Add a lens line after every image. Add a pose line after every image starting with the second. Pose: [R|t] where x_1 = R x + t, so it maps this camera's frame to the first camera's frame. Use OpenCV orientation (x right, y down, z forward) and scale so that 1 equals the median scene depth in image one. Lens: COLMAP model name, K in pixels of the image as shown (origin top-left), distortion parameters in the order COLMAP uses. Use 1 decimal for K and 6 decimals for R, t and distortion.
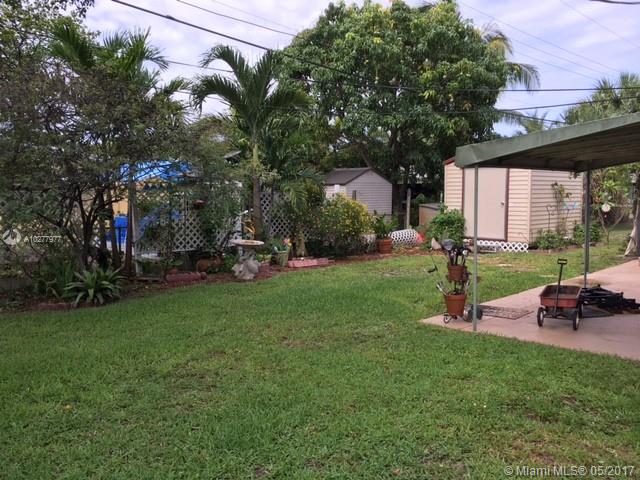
lens RADIAL K [[544.5, 0, 322.8], [0, 544.5, 239.1], [0, 0, 1]] dist [0.042517, -0.003378]
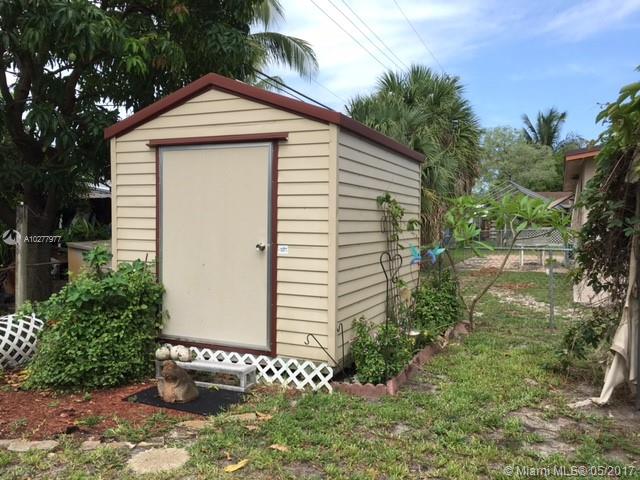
lens RADIAL K [[544.5, 0, 320.2], [0, 544.5, 239.9], [0, 0, 1]] dist [0.042517, -0.003378]
pose [[0.919296, -0.002610, 0.393558, 0.224448], [0.019067, 0.999099, -0.037912, -0.055797], [-0.393105, 0.042357, 0.918518, 0.660092]]
